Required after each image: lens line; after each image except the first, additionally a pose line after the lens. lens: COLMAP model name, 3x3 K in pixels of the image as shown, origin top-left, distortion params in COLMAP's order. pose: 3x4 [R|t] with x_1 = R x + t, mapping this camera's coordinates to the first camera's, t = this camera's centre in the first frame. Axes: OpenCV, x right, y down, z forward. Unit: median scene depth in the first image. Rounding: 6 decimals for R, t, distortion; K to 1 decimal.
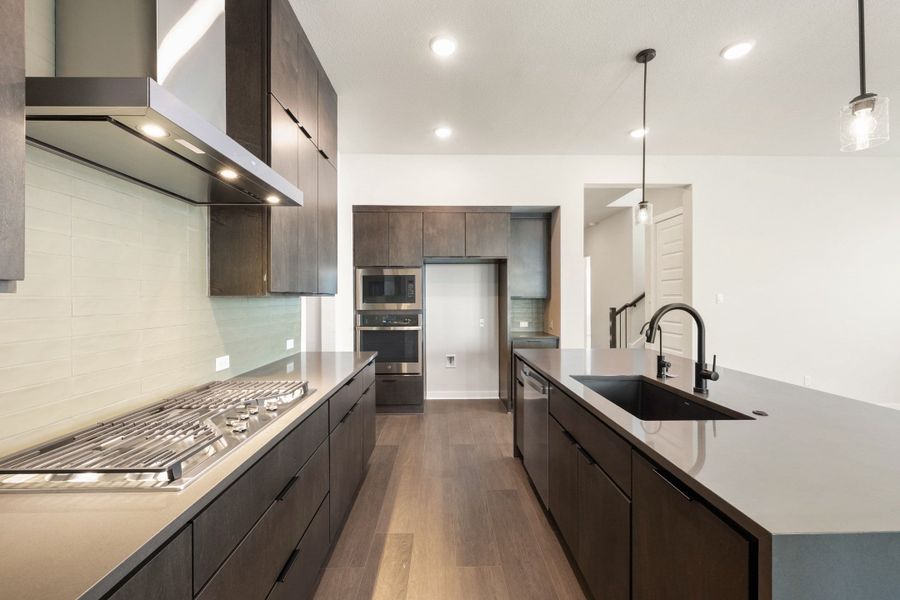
lens RADIAL K [[357.5, 0, 449.6], [0, 357.5, 299.4], [0, 0, 1]] dist [0.000994, -0.000892]
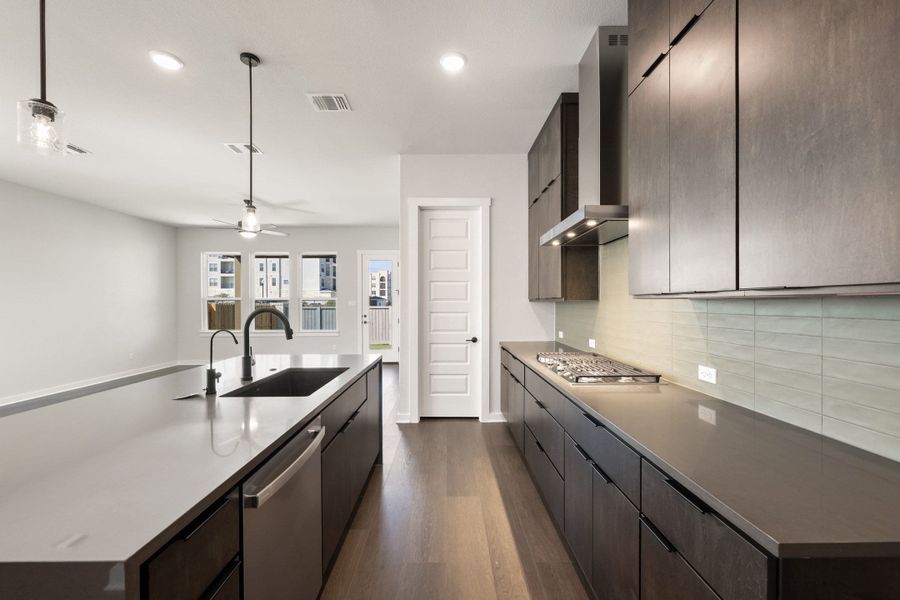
lens RADIAL K [[357.5, 0, 452.7], [0, 357.5, 305.0], [0, 0, 1]] dist [0.000994, -0.000892]
pose [[-0.999974, 0.003387, 0.006343, -0.004161], [0.003444, 0.999954, 0.008941, -0.002651], [-0.006312, 0.008962, -0.999940, 0.890802]]
